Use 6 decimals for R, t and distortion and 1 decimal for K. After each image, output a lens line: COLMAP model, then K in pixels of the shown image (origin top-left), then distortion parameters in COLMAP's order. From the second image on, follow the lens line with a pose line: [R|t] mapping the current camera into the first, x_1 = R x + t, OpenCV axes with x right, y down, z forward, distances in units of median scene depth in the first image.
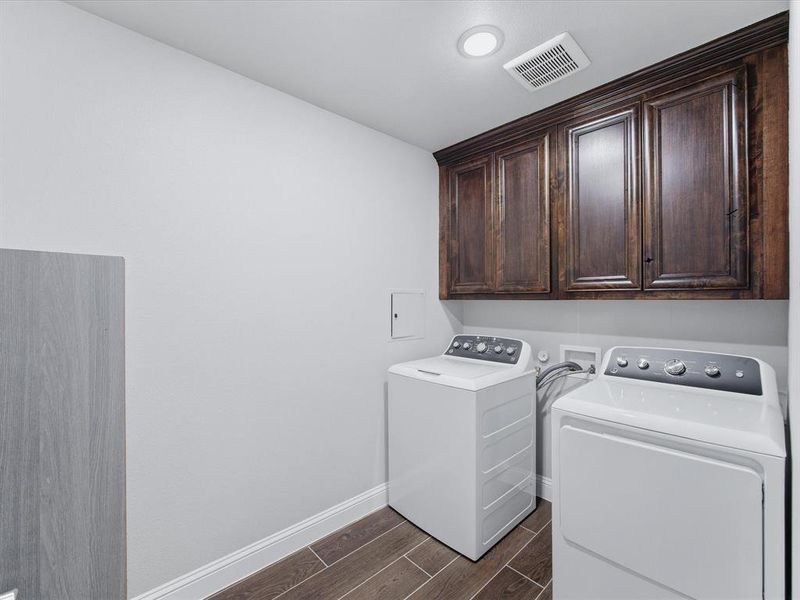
lens RADIAL K [[353.4, 0, 400.0], [0, 353.4, 300.0], [0, 0, 1]] dist [-0.006264, 0.000016]
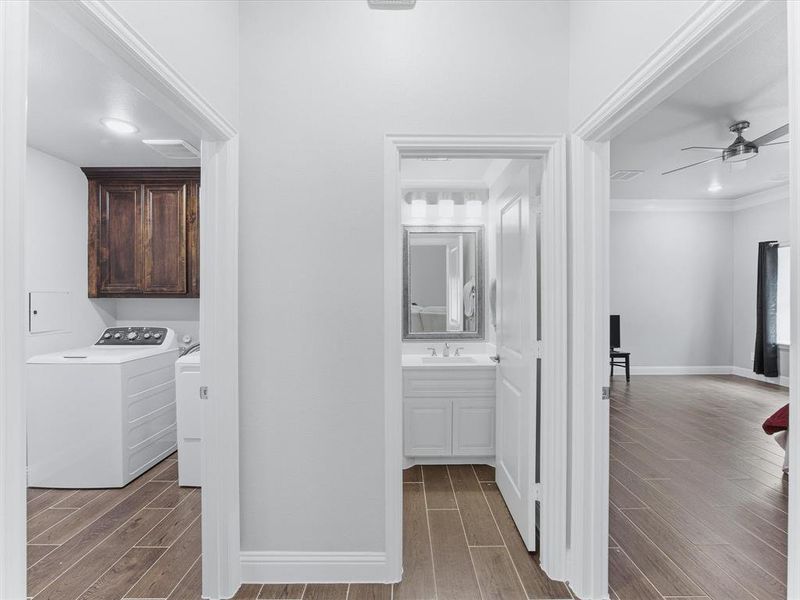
lens RADIAL K [[353.4, 0, 400.0], [0, 353.4, 300.0], [0, 0, 1]] dist [-0.006264, 0.000016]
pose [[0.680995, -0.003471, 0.732280, -0.039617], [-0.000398, 0.999987, 0.005109, 0.000071], [-0.732288, -0.003771, 0.680984, -0.573786]]
